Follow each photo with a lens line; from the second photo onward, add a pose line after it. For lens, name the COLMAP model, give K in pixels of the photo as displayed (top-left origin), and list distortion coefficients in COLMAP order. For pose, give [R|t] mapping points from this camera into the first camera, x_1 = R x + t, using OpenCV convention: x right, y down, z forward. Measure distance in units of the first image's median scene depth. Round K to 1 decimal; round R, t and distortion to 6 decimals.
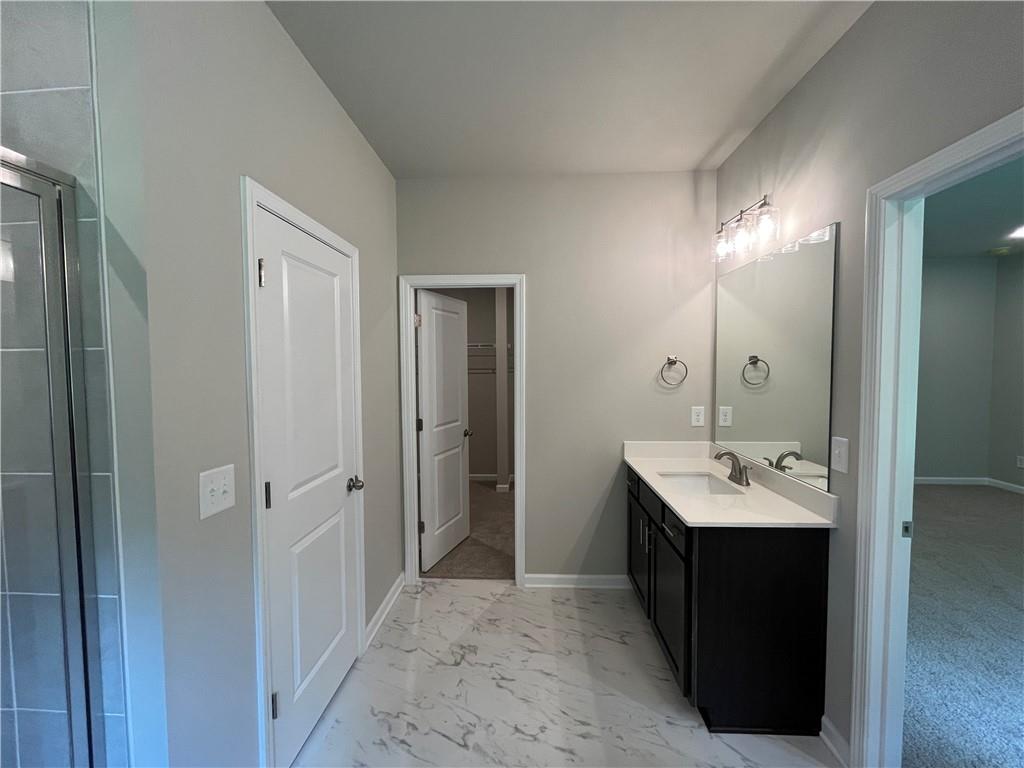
lens RADIAL K [[419.1, 0, 508.3], [0, 419.1, 384.0], [0, 0, 1]] dist [-0.005970, 0.001155]
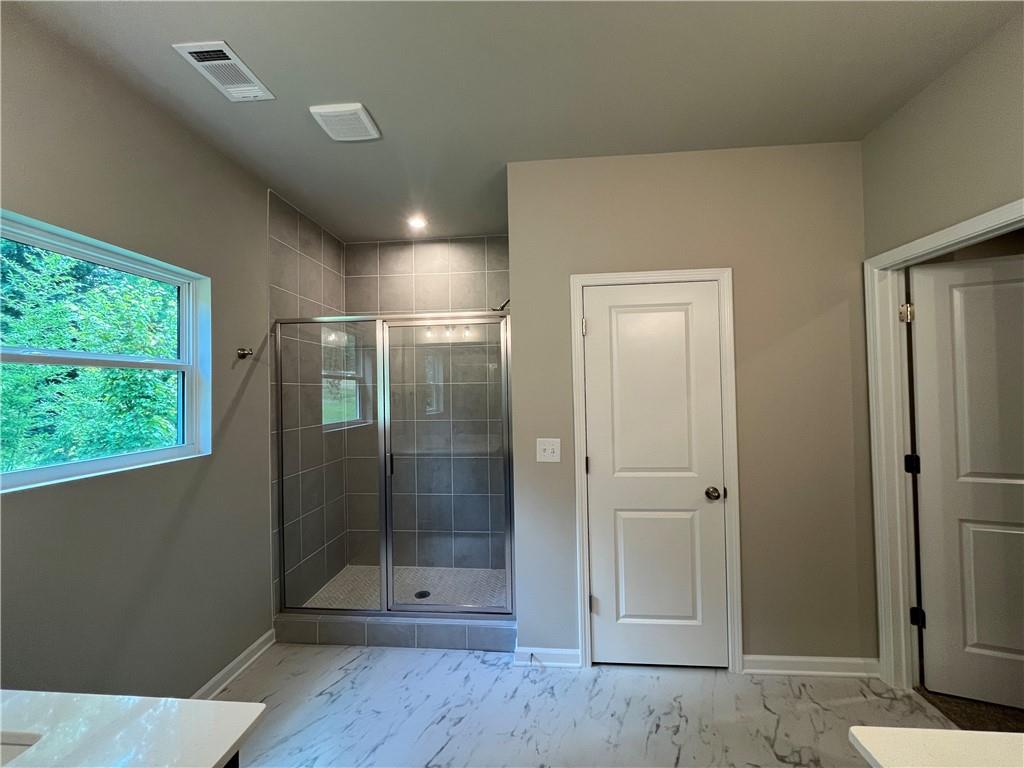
lens RADIAL K [[419.1, 0, 505.9], [0, 419.1, 382.1], [0, 0, 1]] dist [-0.005970, 0.001155]
pose [[-0.042700, -0.011453, -0.999022, 0.687976], [-0.024365, 0.999649, -0.010419, -0.017200], [0.998791, 0.023896, -0.042964, 0.498115]]
